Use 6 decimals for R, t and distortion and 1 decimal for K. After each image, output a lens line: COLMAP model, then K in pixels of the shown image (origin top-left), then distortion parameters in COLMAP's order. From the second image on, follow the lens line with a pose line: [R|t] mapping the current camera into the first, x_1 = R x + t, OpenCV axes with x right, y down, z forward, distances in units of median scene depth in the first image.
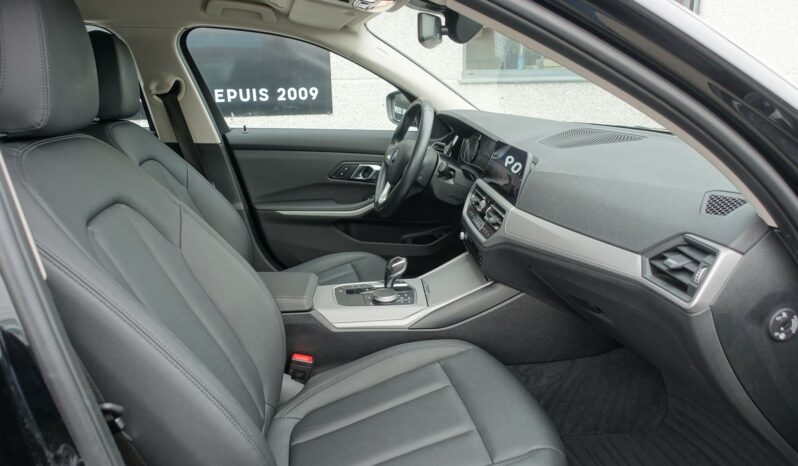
lens RADIAL K [[546.0, 0, 399.0], [0, 546.0, 233.0], [0, 0, 1]] dist [-0.005642, 0.000914]
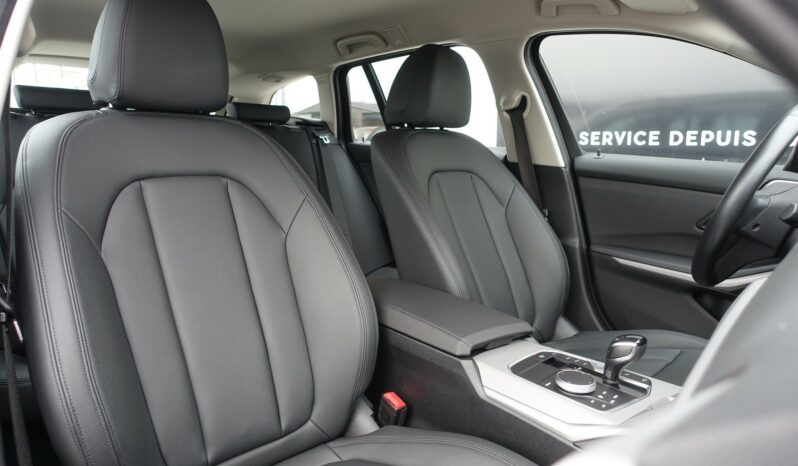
lens RADIAL K [[546.0, 0, 399.0], [0, 546.0, 233.0], [0, 0, 1]] dist [-0.005642, 0.000914]
pose [[0.568715, 0.157109, -0.807391, 0.236155], [-0.245218, 0.969338, 0.015894, -0.010480], [0.785132, 0.188947, 0.589803, 0.283635]]
